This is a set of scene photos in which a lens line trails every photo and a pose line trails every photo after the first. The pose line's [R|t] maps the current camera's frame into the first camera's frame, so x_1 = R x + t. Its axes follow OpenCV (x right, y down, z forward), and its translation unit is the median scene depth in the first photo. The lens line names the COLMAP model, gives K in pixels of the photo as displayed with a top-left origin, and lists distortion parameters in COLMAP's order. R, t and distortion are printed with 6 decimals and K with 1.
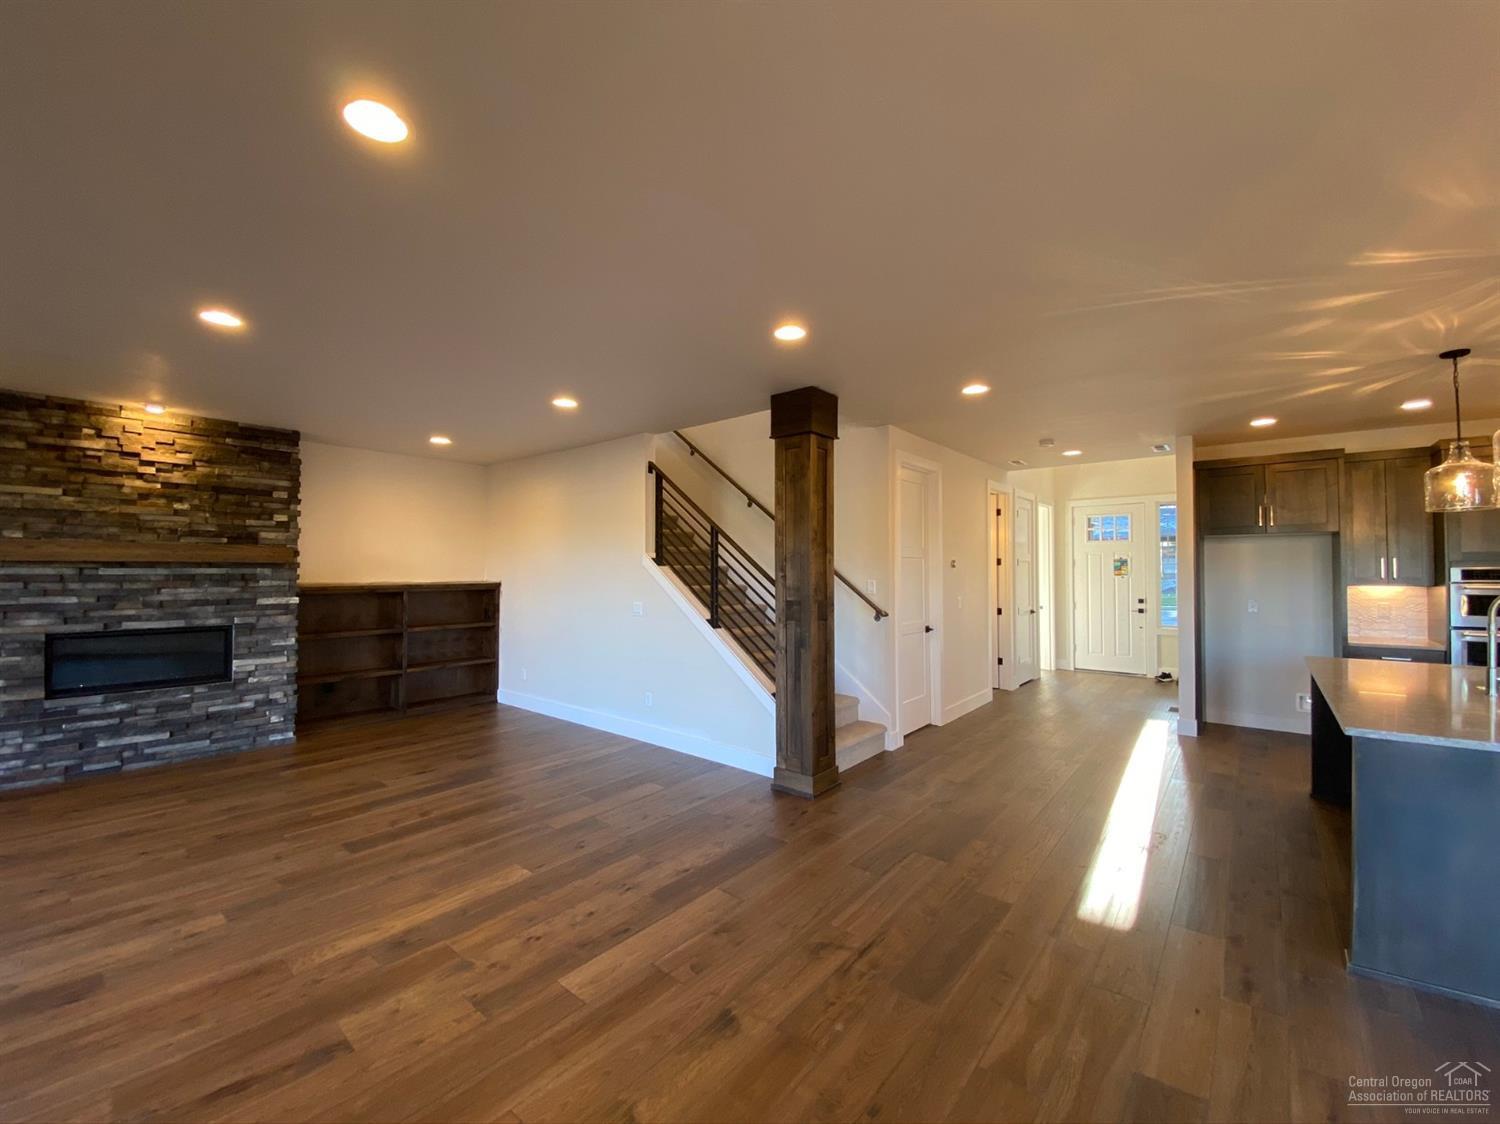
lens RADIAL K [[603.0, 0, 740.1], [0, 603.0, 554.5], [0, 0, 1]] dist [0.005046, -0.002769]
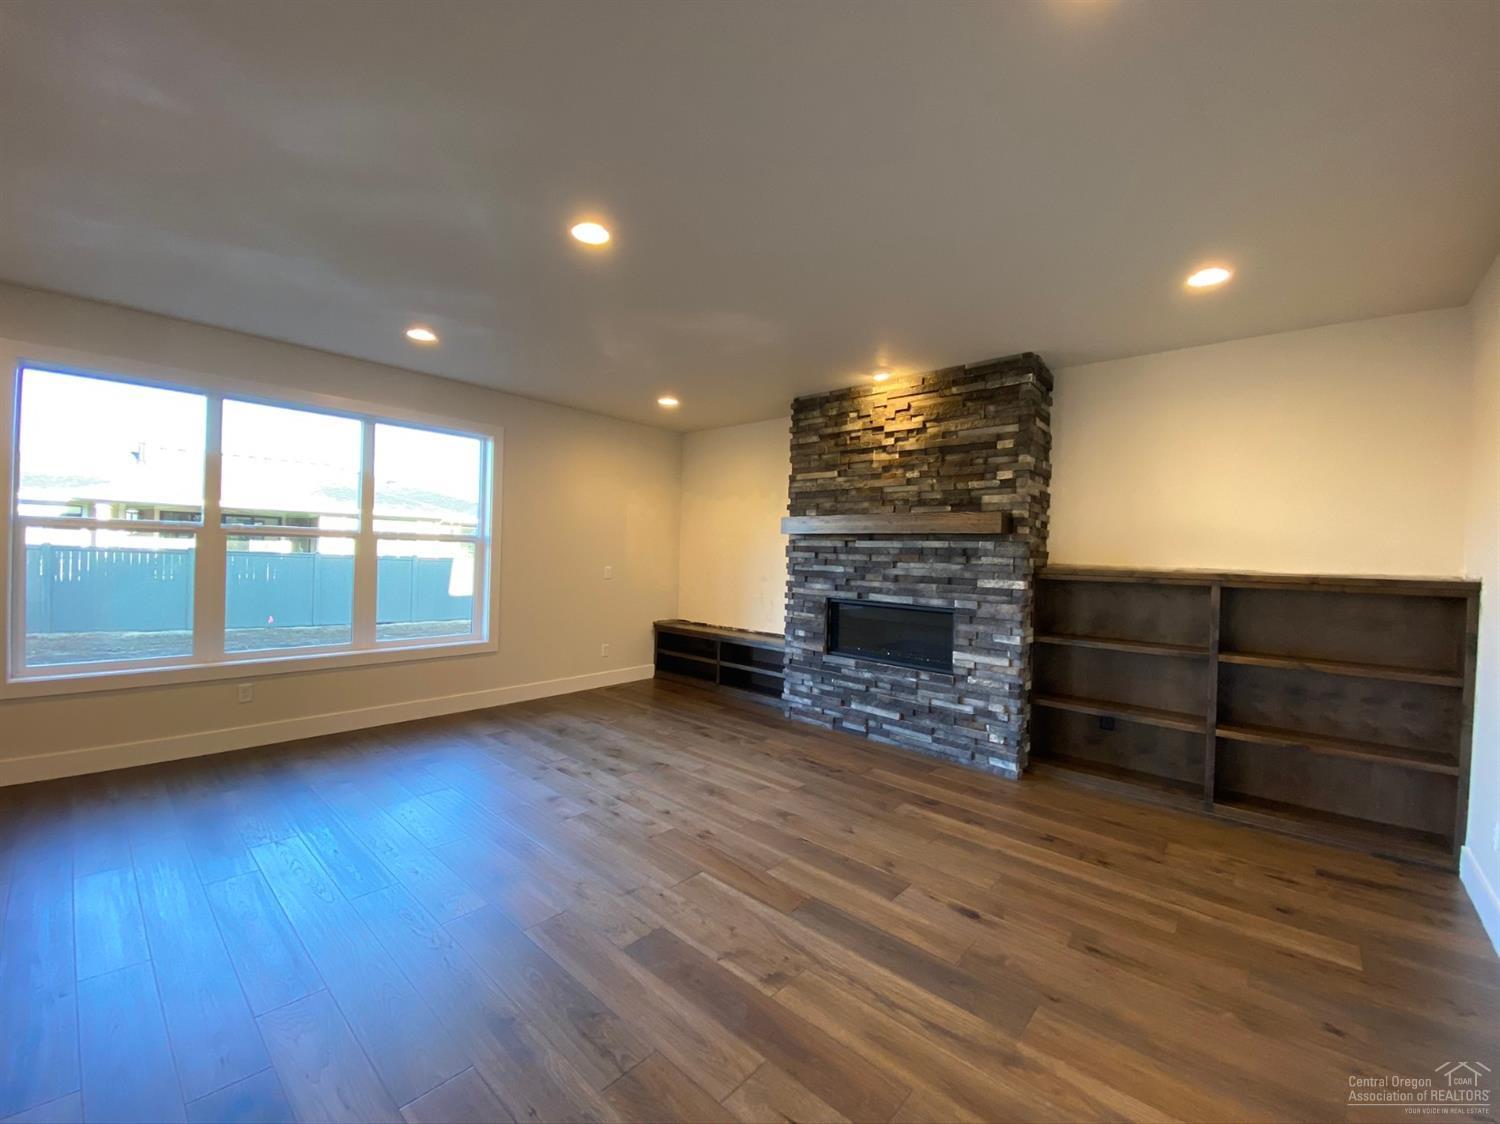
lens RADIAL K [[603.0, 0, 754.5], [0, 603.0, 555.5], [0, 0, 1]] dist [0.005046, -0.002769]
pose [[-0.053494, 0.003541, -0.998562, 0.011535], [0.004323, 0.999985, 0.003315, 0.041564], [0.998559, -0.004139, -0.053508, 0.829628]]
